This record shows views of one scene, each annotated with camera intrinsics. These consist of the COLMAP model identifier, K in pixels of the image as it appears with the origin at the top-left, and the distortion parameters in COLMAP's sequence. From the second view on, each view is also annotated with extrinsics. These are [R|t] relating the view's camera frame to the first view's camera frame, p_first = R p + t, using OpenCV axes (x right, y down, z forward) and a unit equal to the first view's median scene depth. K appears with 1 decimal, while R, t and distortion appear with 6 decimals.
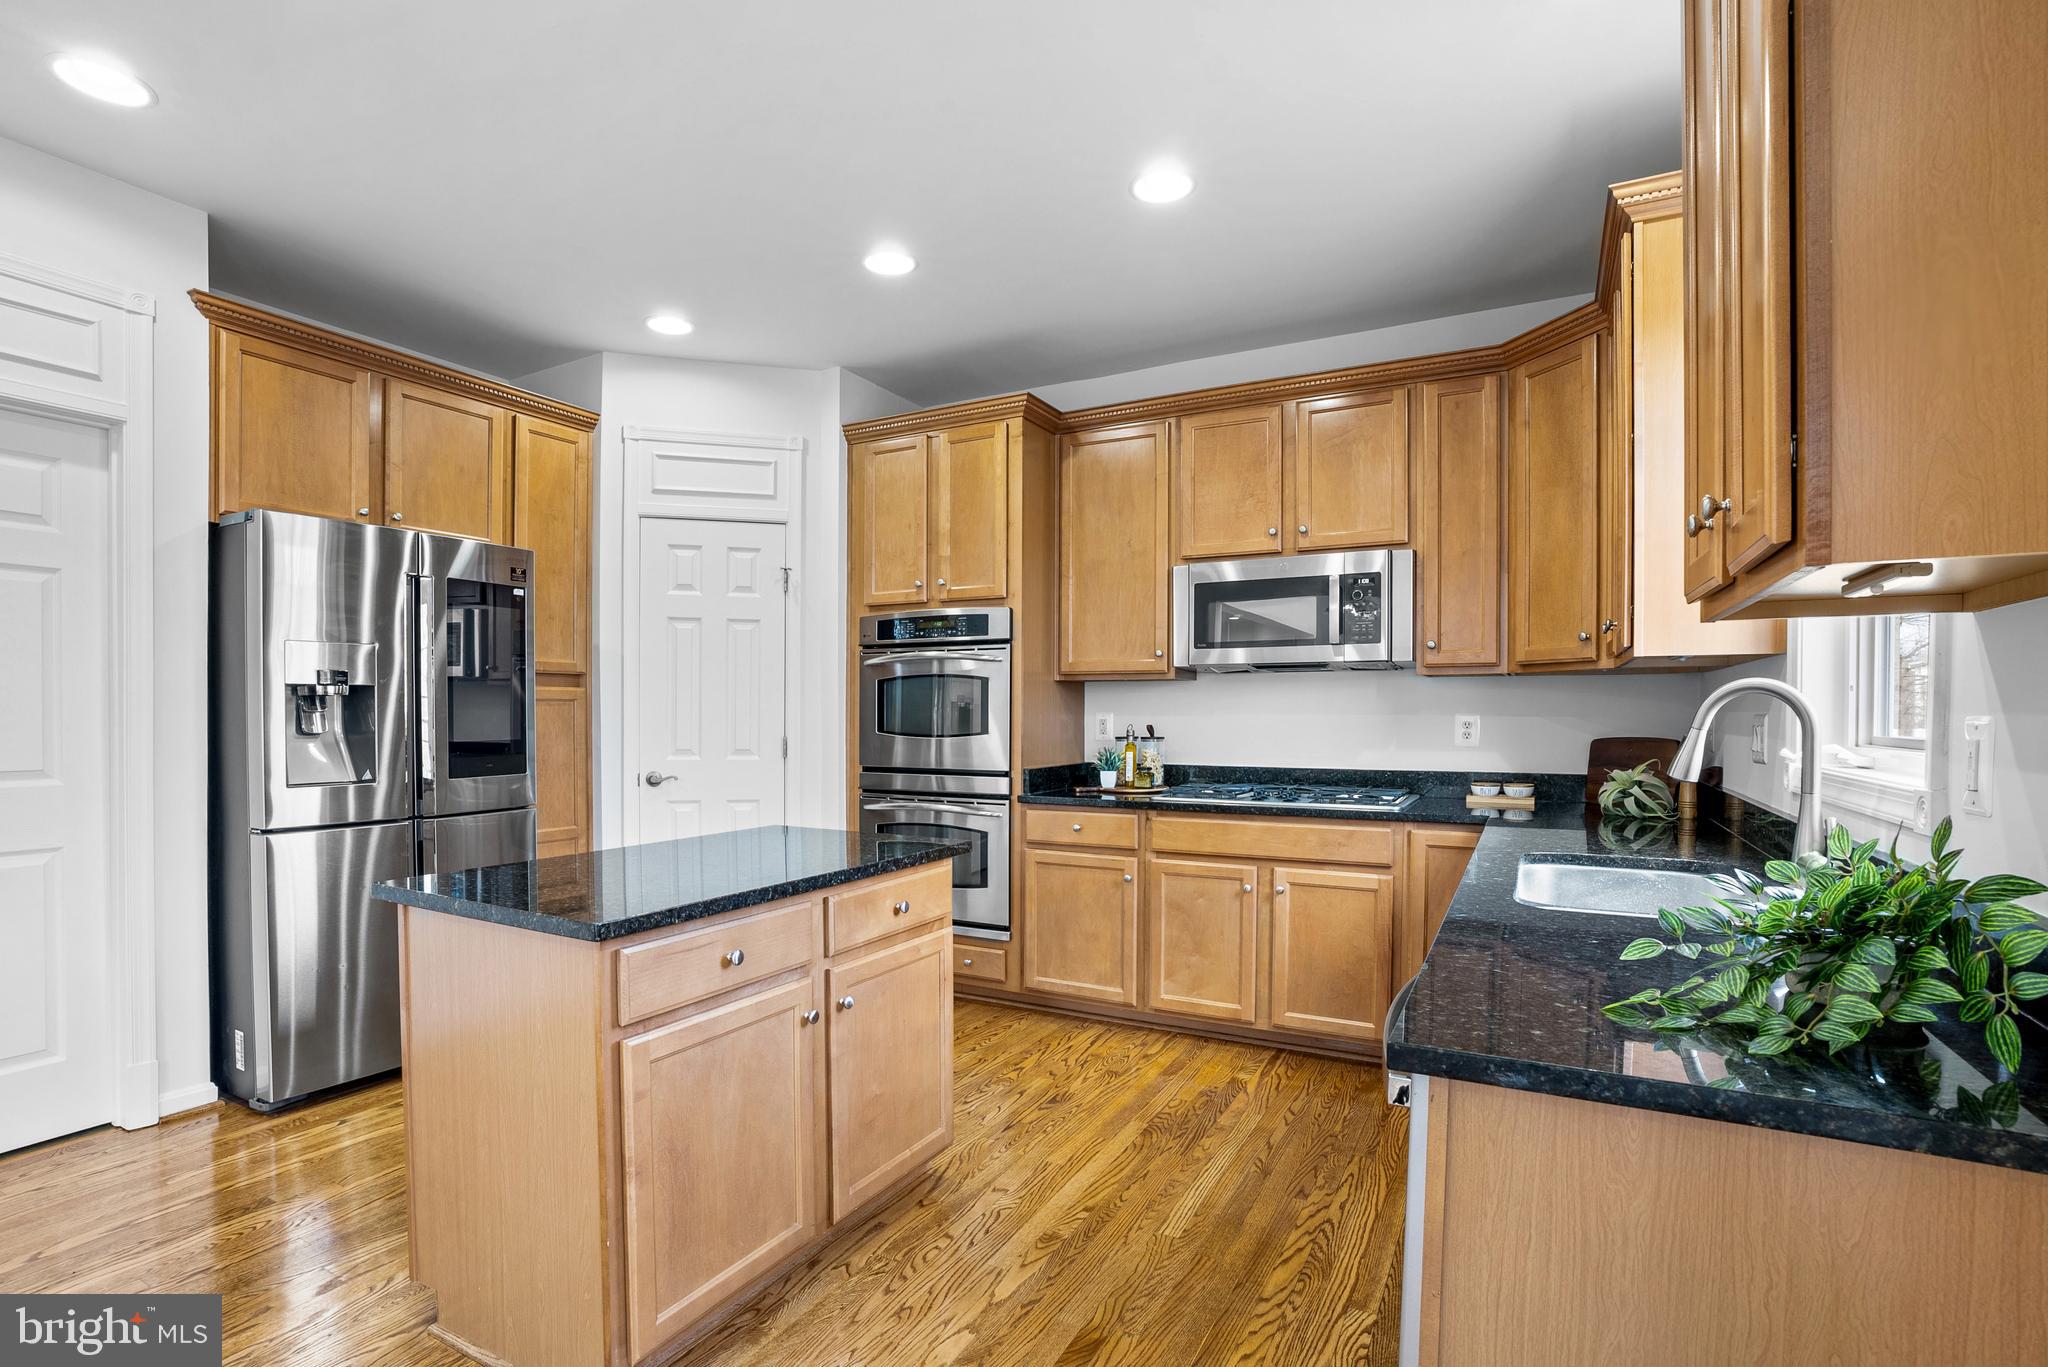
lens RADIAL K [[967.8, 0, 1029.3], [0, 967.8, 730.8], [0, 0, 1]] dist [-0.042149, 0.009156]
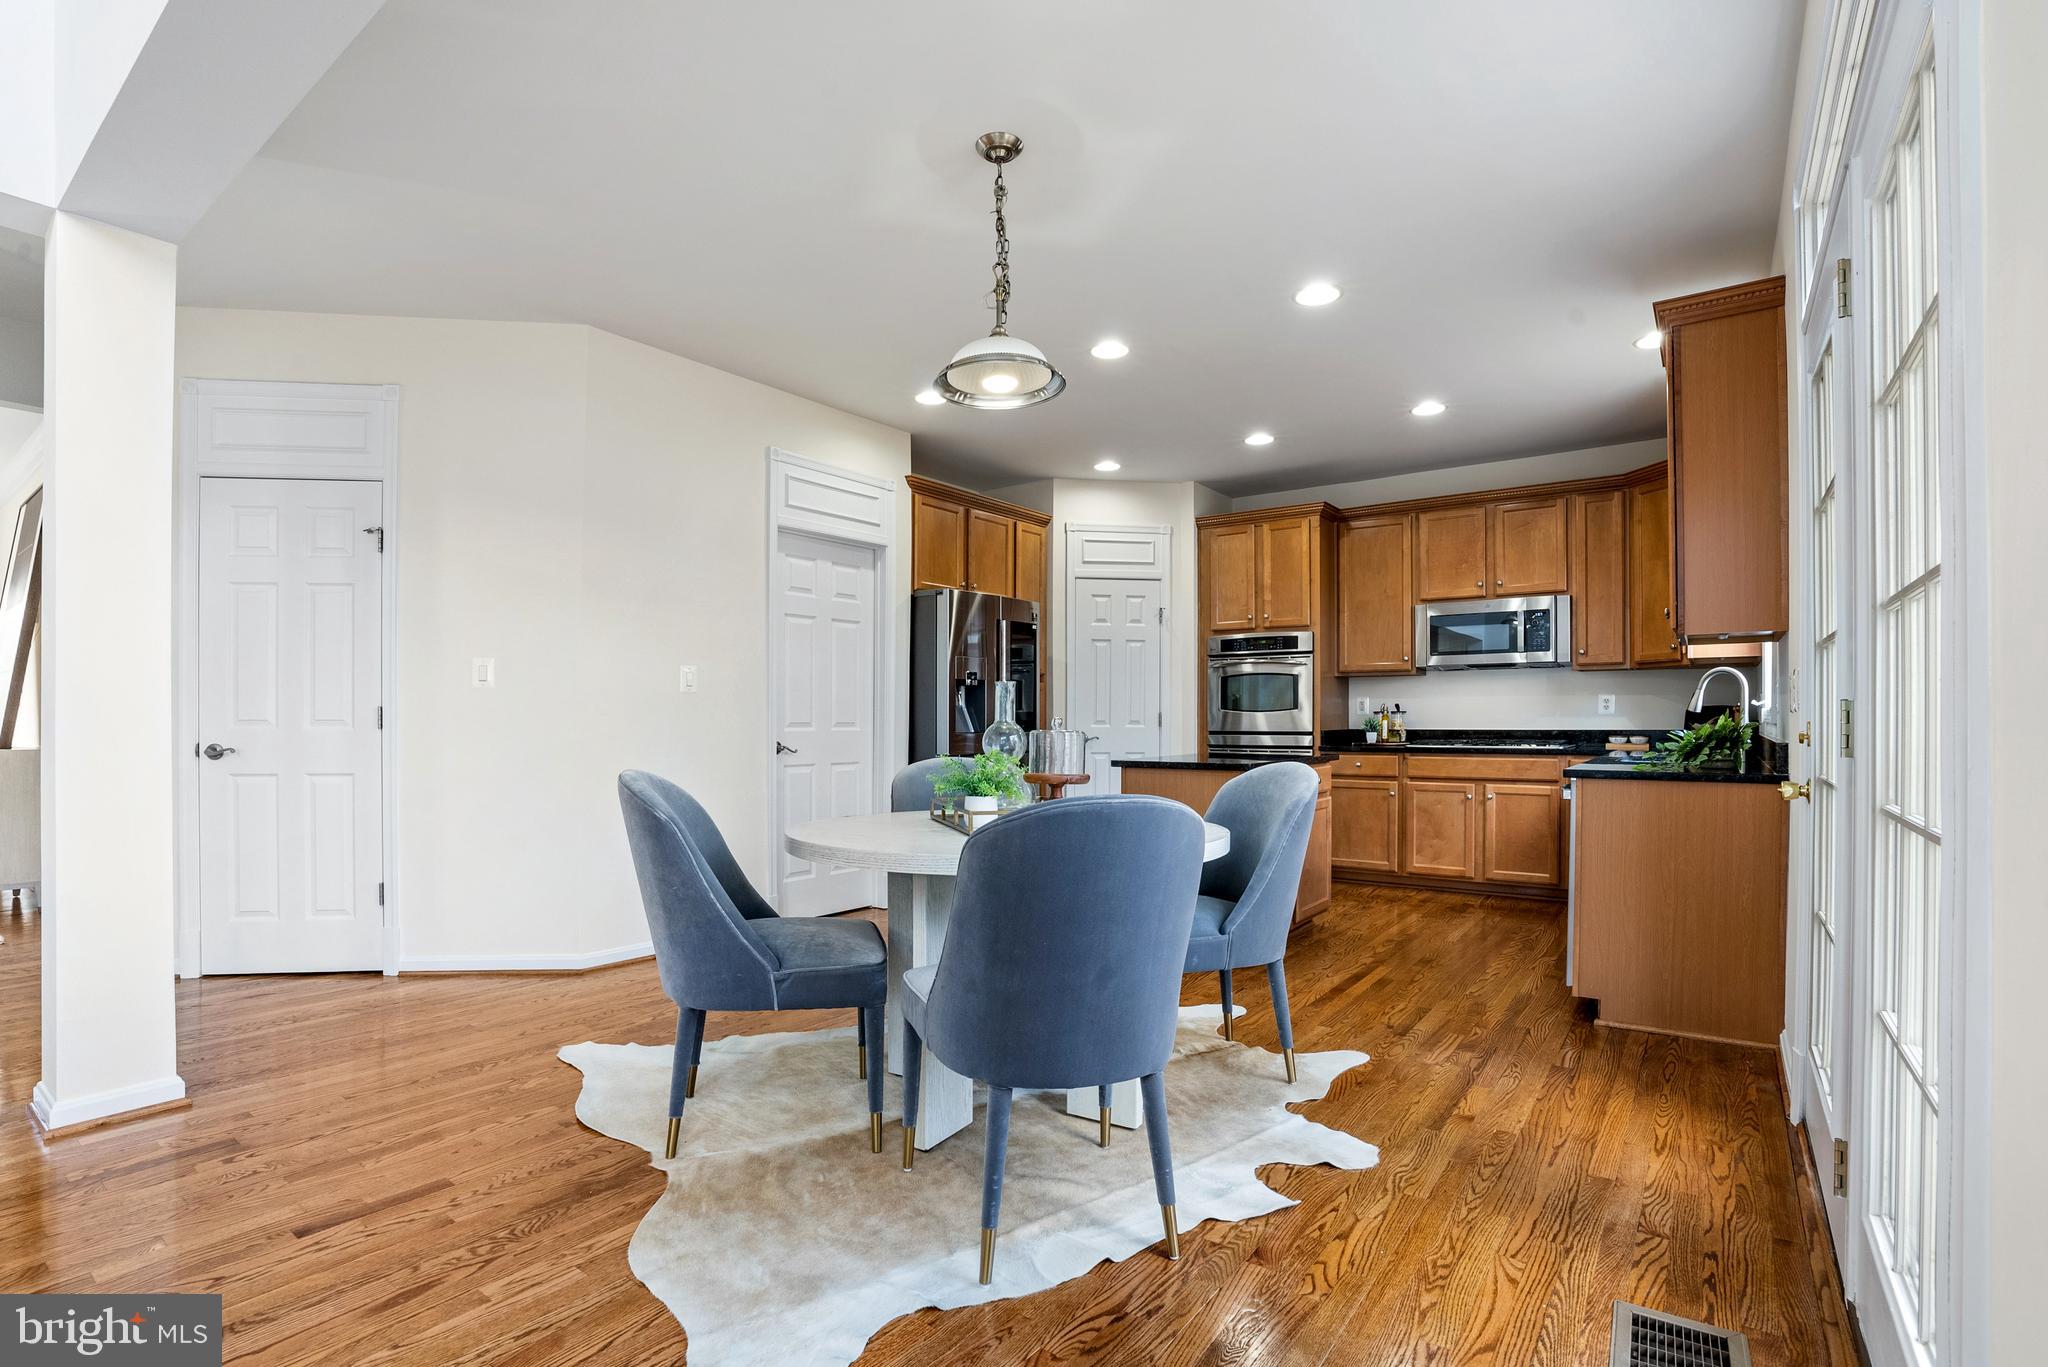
lens RADIAL K [[967.8, 0, 1043.1], [0, 967.8, 722.0], [0, 0, 1]] dist [-0.042149, 0.009156]
pose [[0.991972, -0.003108, -0.126419, -0.270202], [0.001375, 0.999904, -0.013792, 0.048075], [0.126450, 0.013508, 0.991881, -0.685622]]
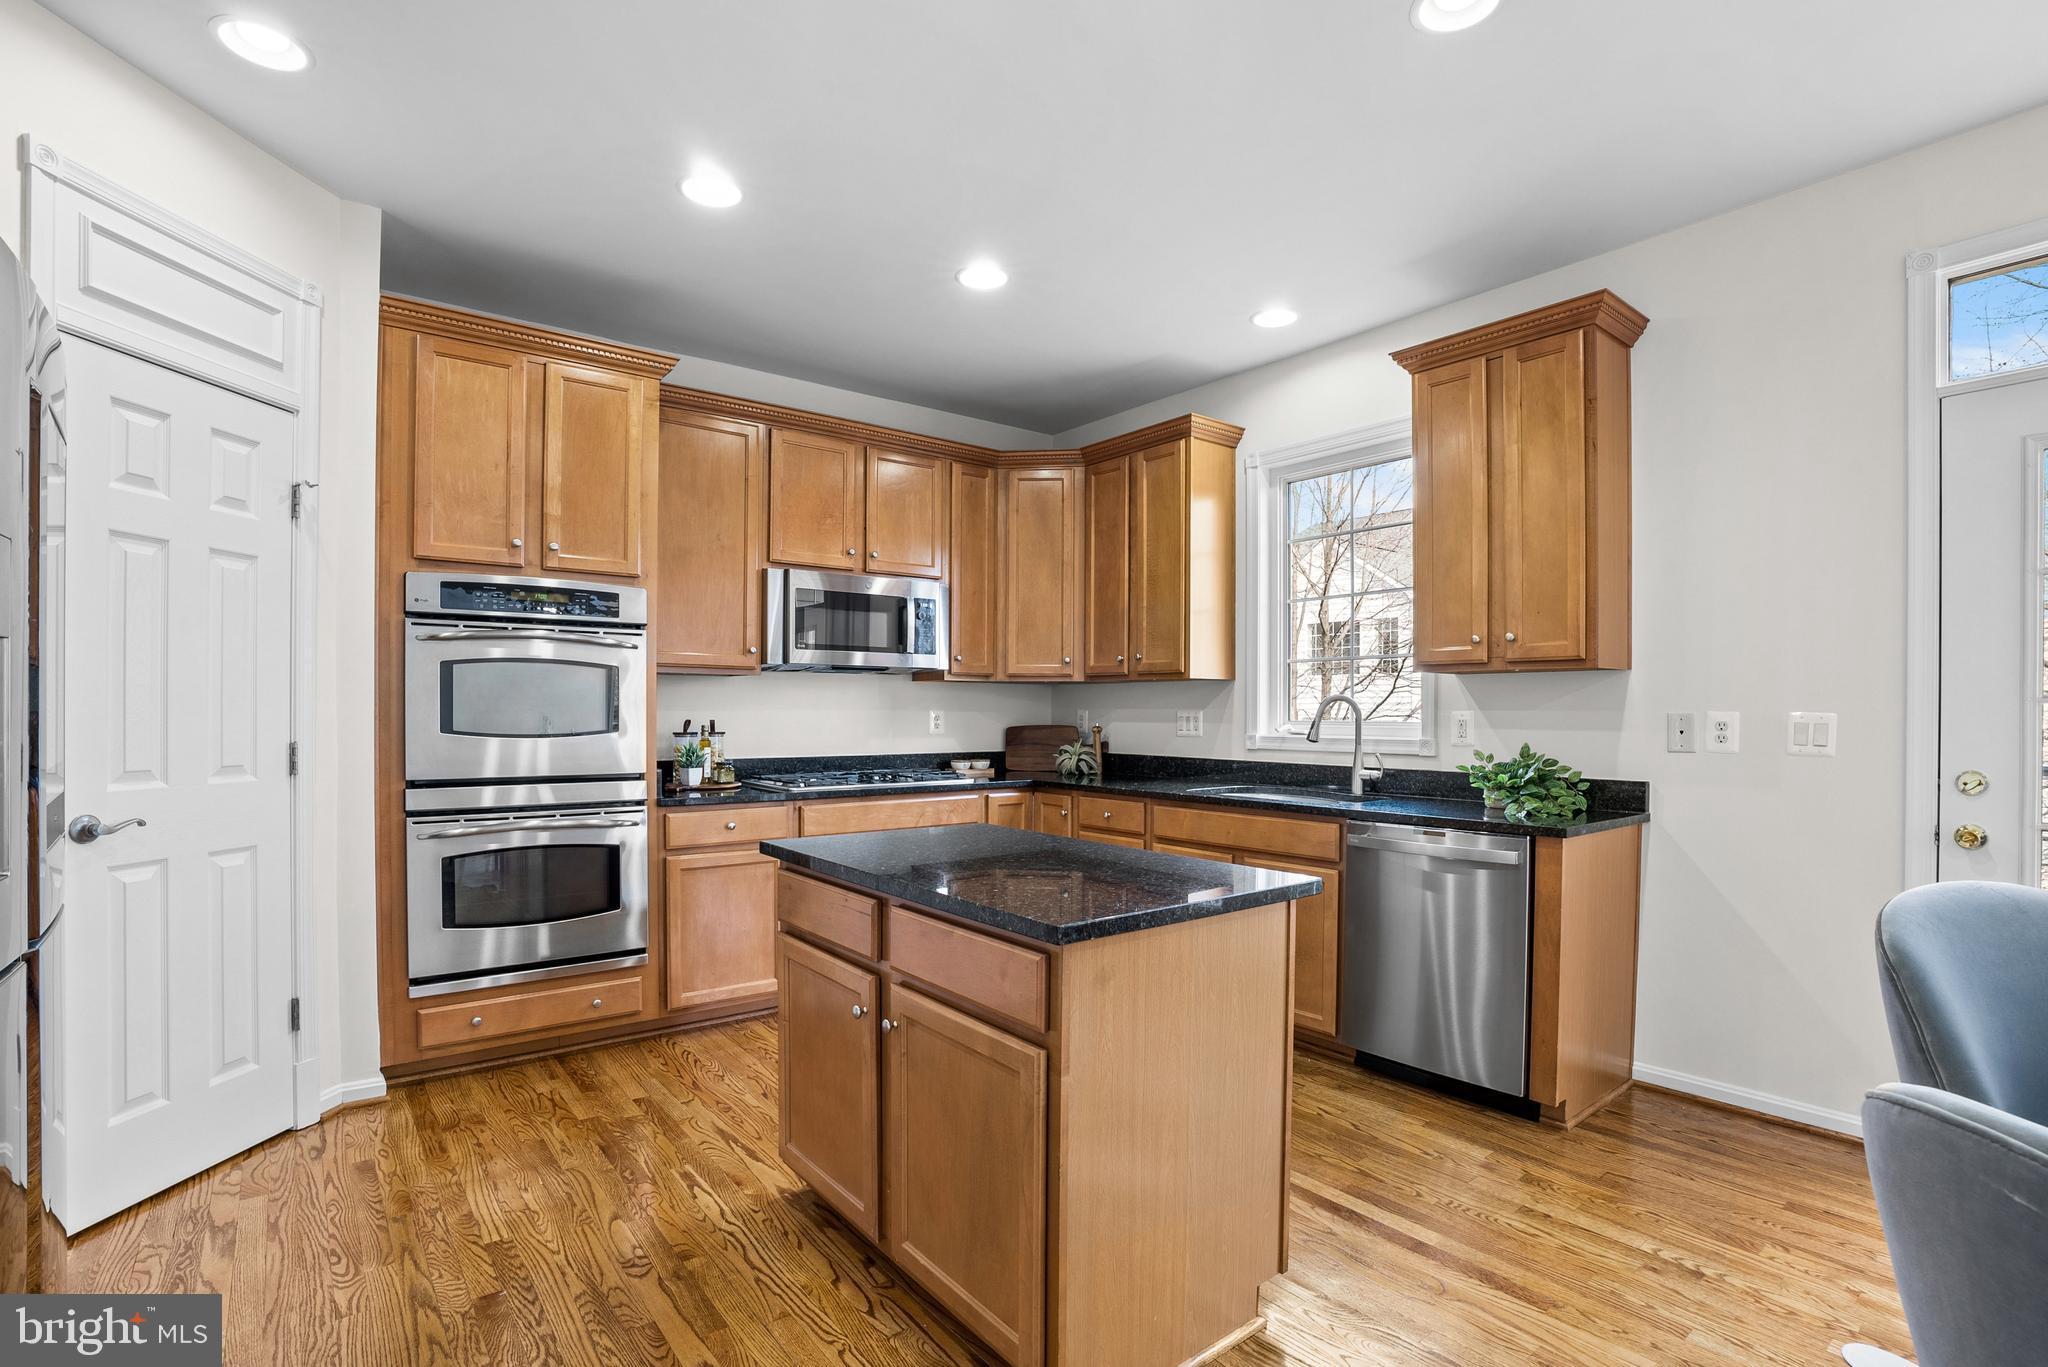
lens RADIAL K [[967.8, 0, 1004.5], [0, 967.8, 729.6], [0, 0, 1]] dist [-0.042149, 0.009156]
pose [[0.415696, -0.015454, 0.909373, -0.702071], [0.014624, 0.999840, 0.010306, -0.002465], [-0.909386, 0.009014, 0.415855, 0.339369]]
